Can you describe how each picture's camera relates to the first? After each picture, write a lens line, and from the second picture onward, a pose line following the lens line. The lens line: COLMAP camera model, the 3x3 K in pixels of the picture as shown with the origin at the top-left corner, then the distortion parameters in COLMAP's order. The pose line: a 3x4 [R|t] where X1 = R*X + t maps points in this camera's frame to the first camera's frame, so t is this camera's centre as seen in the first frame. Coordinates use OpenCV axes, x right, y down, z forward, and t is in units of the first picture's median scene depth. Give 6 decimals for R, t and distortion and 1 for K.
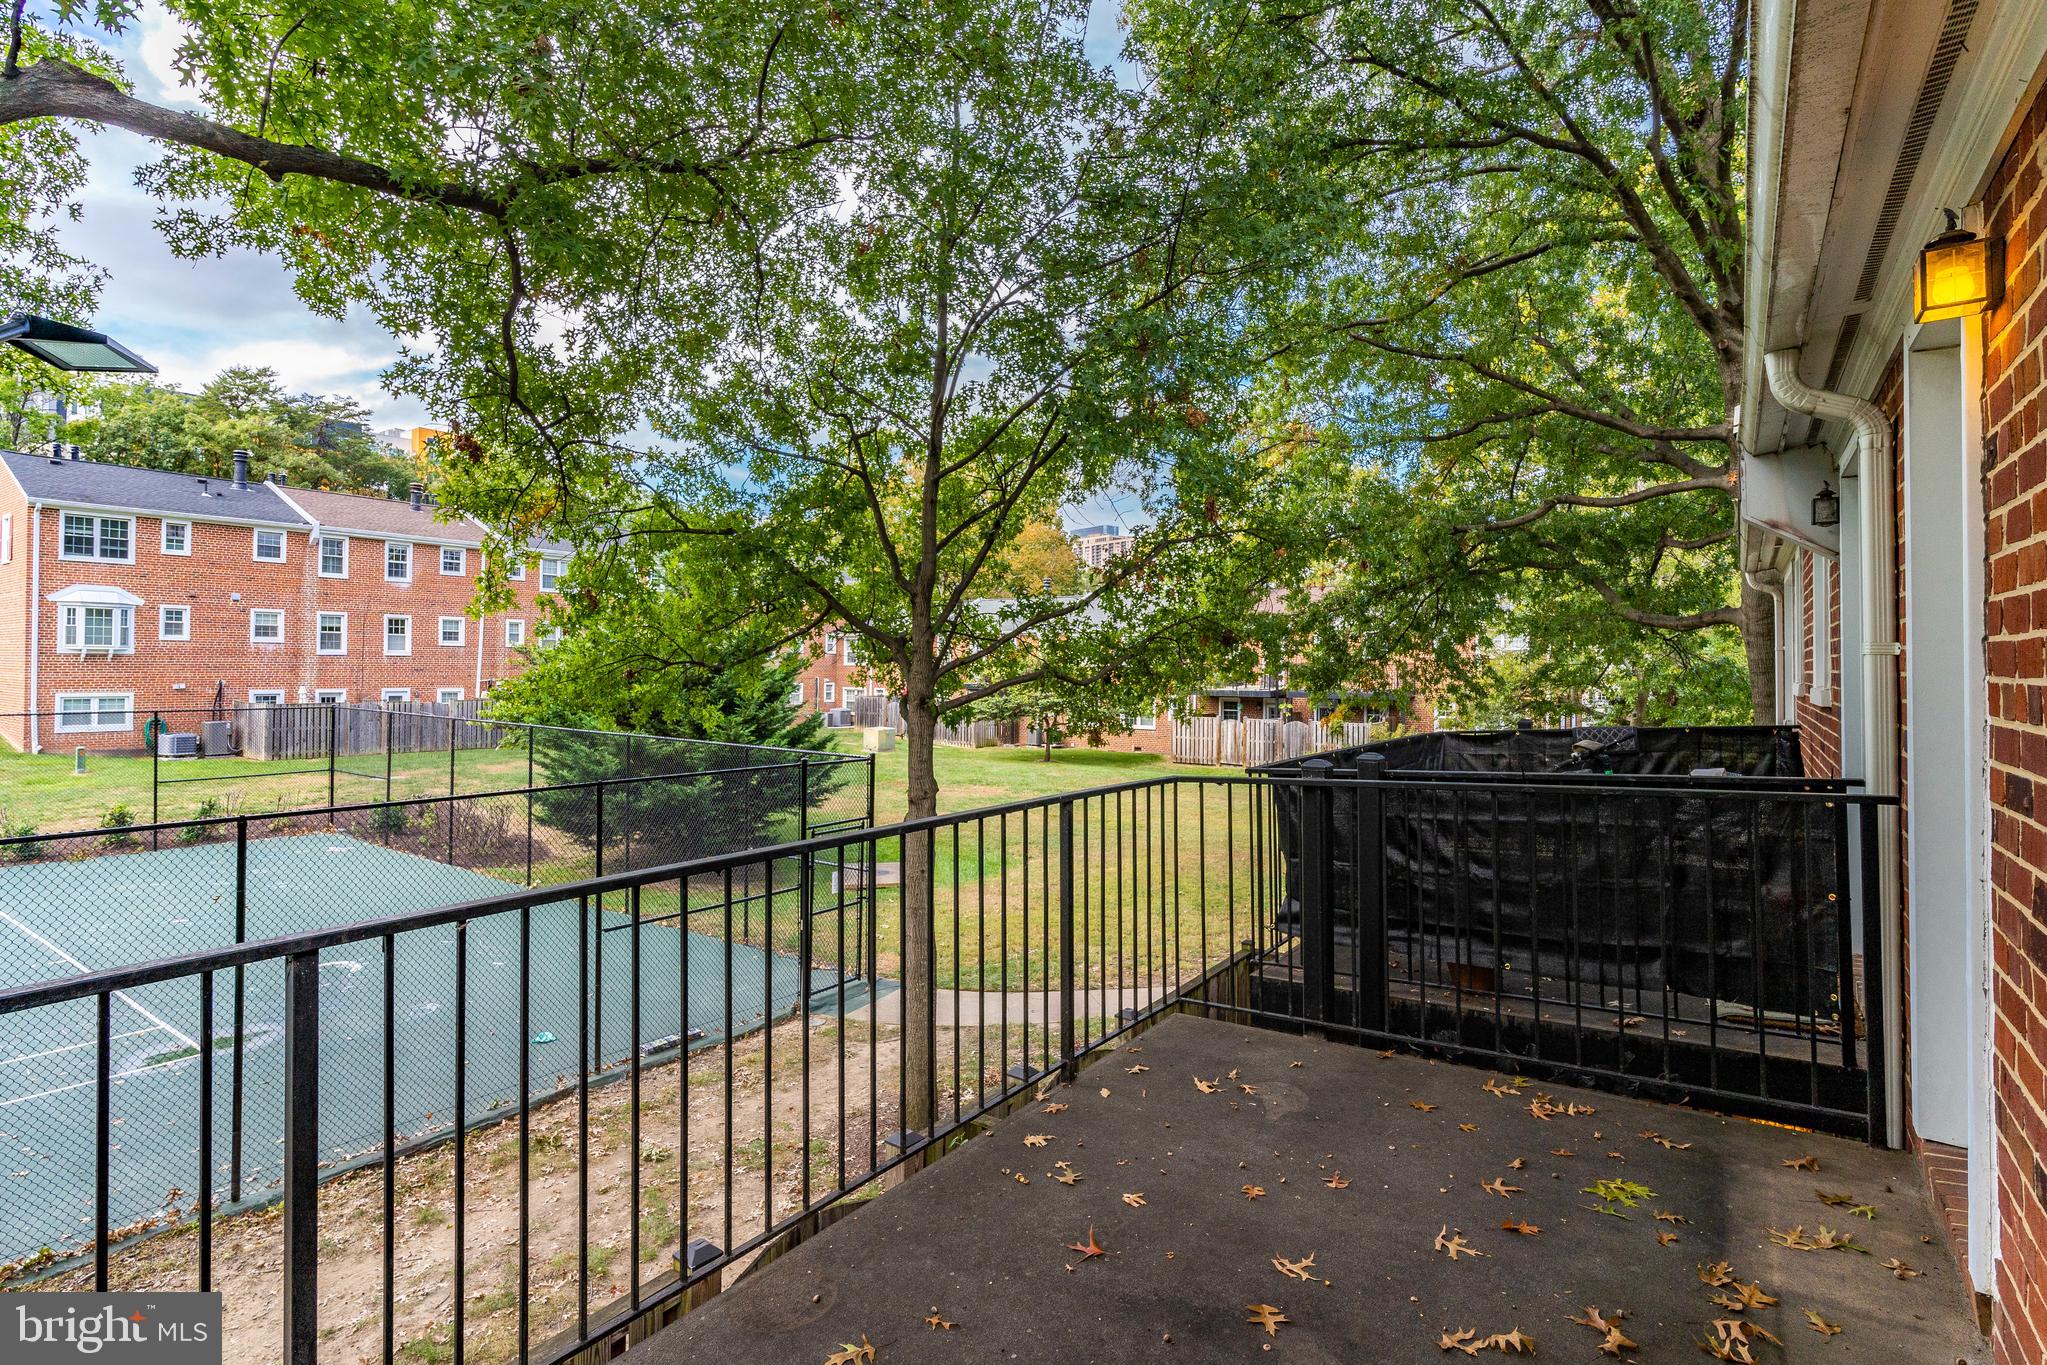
lens RADIAL K [[992.5, 0, 973.4], [0, 992.5, 653.0], [0, 0, 1]] dist [0.003226, -0.000471]
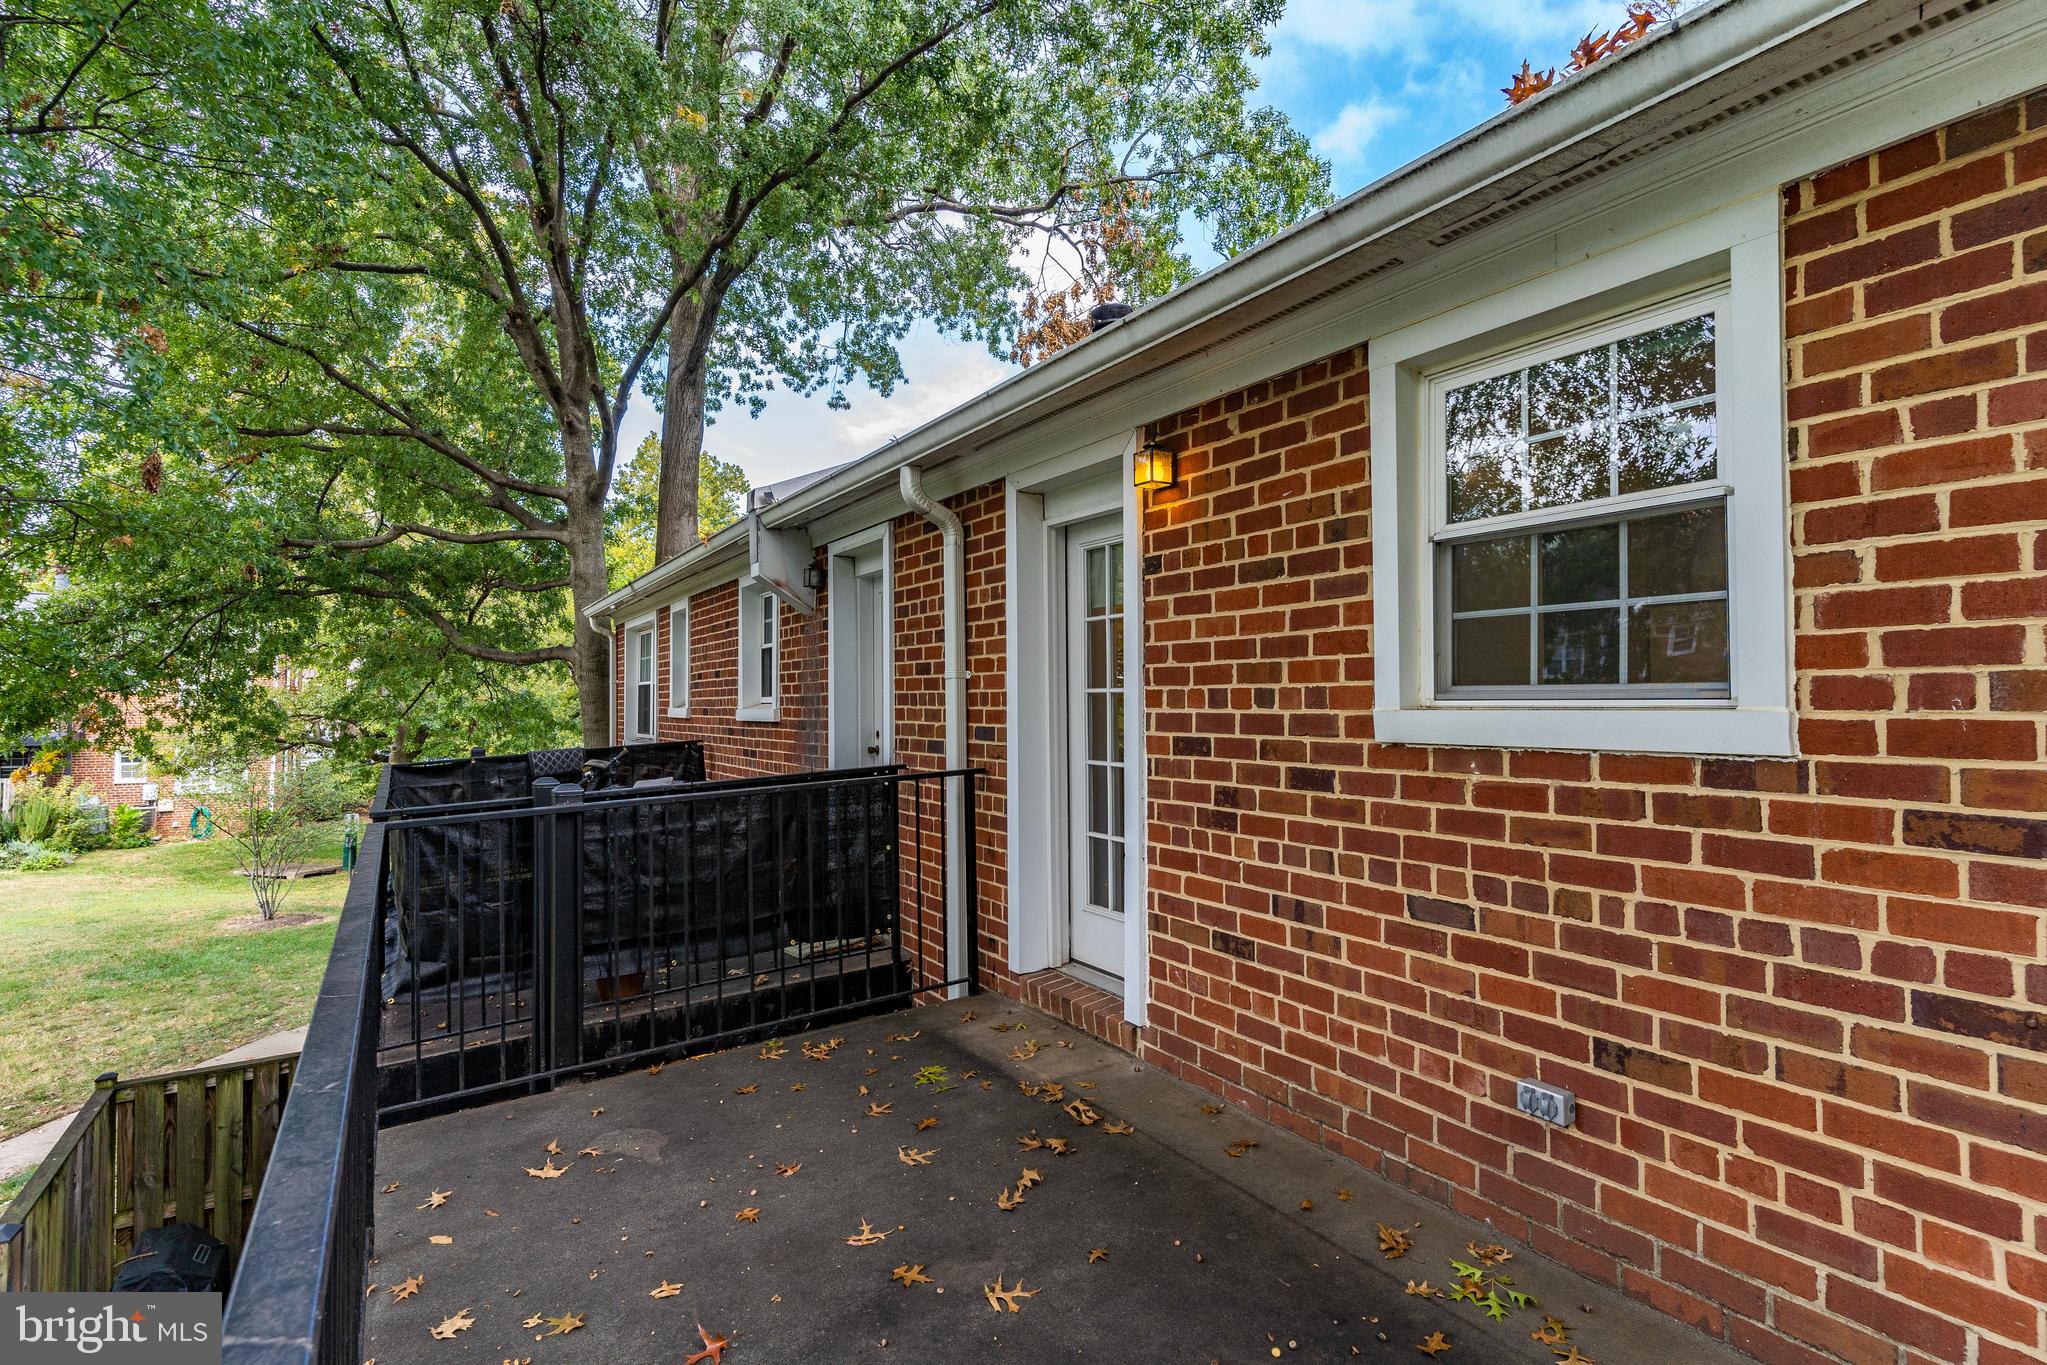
lens RADIAL K [[992.5, 0, 1020.0], [0, 992.5, 685.8], [0, 0, 1]] dist [0.003226, -0.000471]
pose [[0.351211, 0.013616, 0.936197, -0.437798], [-0.008262, 0.999900, -0.011443, 0.027603], [-0.936260, -0.003716, 0.351288, 0.332522]]
